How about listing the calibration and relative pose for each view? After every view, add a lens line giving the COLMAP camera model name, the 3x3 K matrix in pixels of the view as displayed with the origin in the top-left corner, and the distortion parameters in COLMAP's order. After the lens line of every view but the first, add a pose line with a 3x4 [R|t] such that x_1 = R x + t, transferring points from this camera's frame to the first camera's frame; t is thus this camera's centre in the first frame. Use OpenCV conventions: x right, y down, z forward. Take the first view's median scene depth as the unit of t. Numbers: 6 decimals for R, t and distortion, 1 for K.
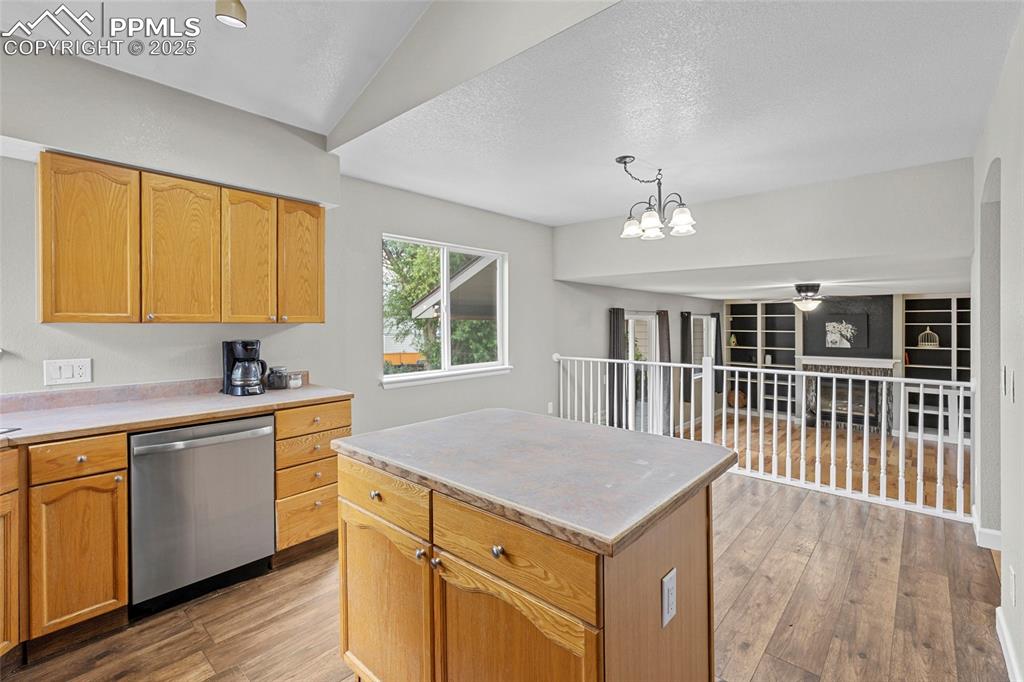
lens RADIAL K [[468.5, 0, 511.5], [0, 468.5, 326.6], [0, 0, 1]] dist [0.020444, -0.000007]
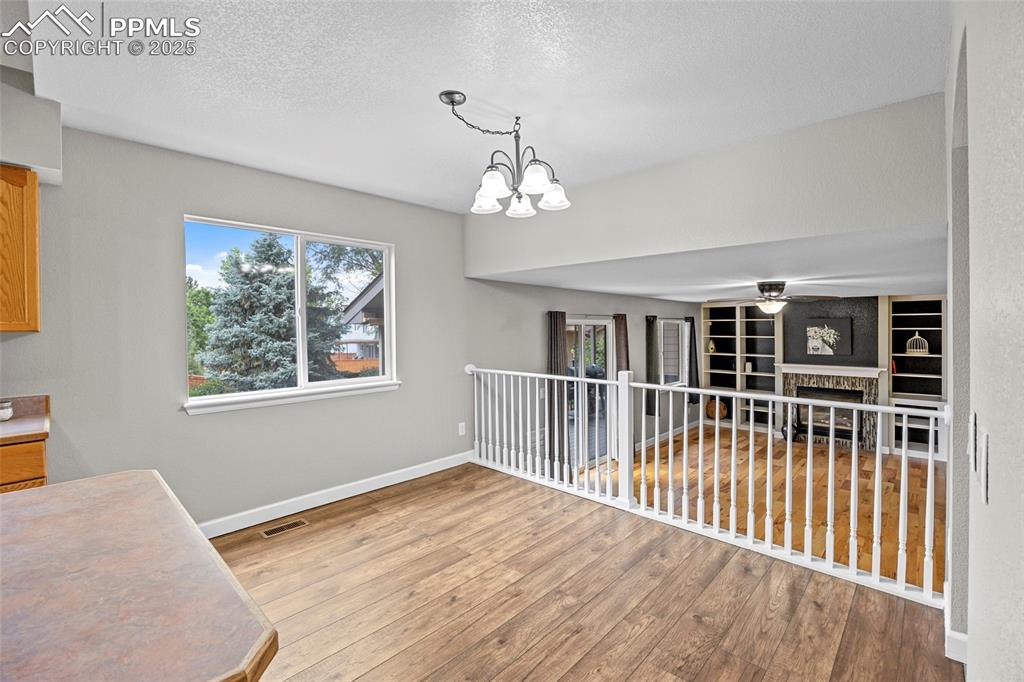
lens RADIAL K [[451.7, 0, 518.7], [0, 451.7, 332.7], [0, 0, 1]] dist [-0.006436, 0.000642]
pose [[0.999704, -0.003036, -0.024124, 0.149689], [0.003087, 0.999993, 0.002087, -0.001556], [0.024117, -0.002161, 0.999707, 0.136786]]
